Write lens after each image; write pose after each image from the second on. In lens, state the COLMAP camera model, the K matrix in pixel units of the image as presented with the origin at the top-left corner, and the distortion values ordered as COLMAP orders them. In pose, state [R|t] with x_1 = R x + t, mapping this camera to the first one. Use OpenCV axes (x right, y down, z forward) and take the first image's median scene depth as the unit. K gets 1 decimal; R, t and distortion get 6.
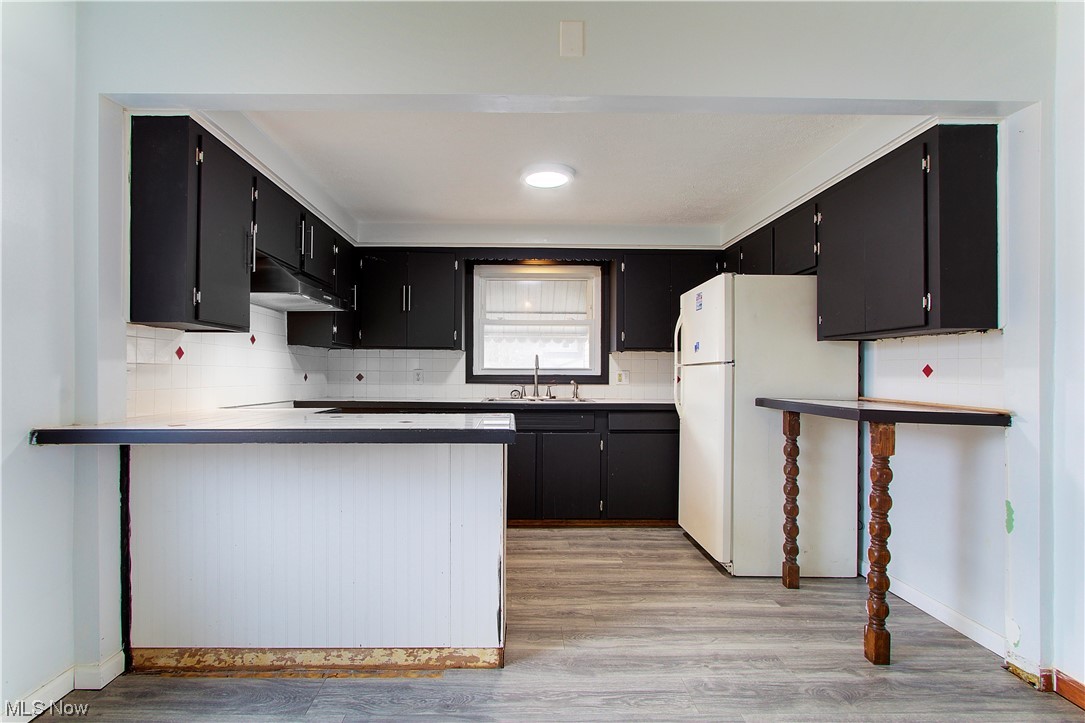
lens RADIAL K [[510.1, 0, 518.2], [0, 510.1, 369.2], [0, 0, 1]] dist [-0.008623, 0.000102]
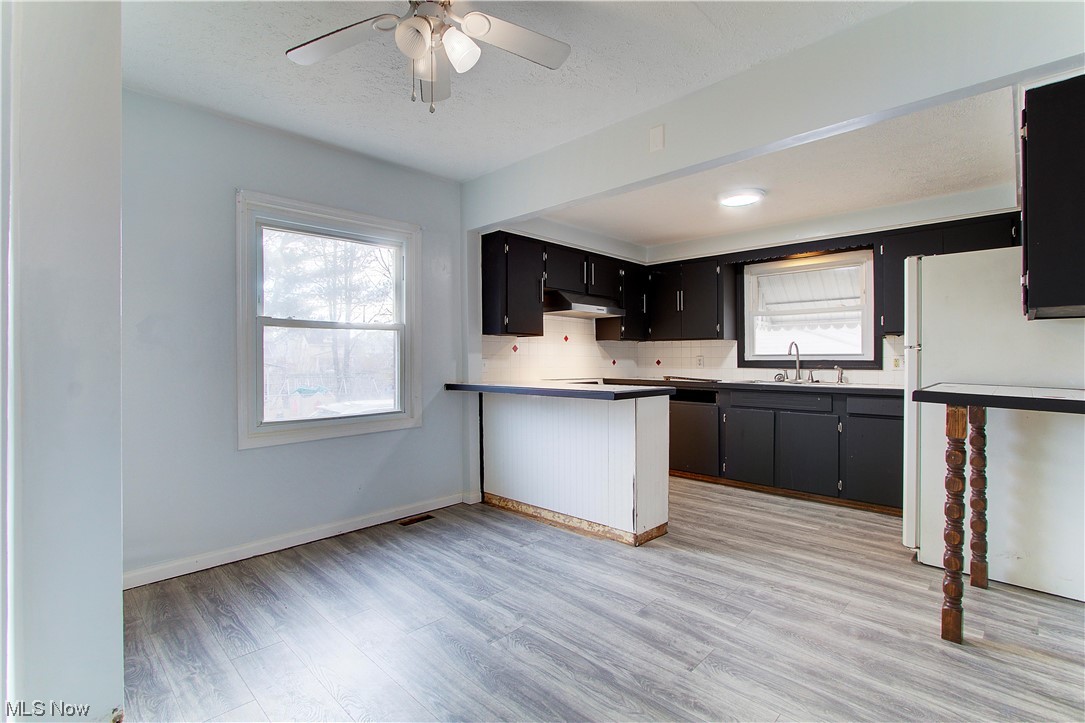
lens RADIAL K [[502.3, 0, 542.5], [0, 502.3, 361.5], [0, 0, 1]] dist [-0.004169, 0.000248]
pose [[0.714450, -0.001024, -0.699686, 0.536547], [0.008659, 0.999935, 0.007378, 0.001852], [0.699633, -0.011329, 0.714413, -0.188914]]
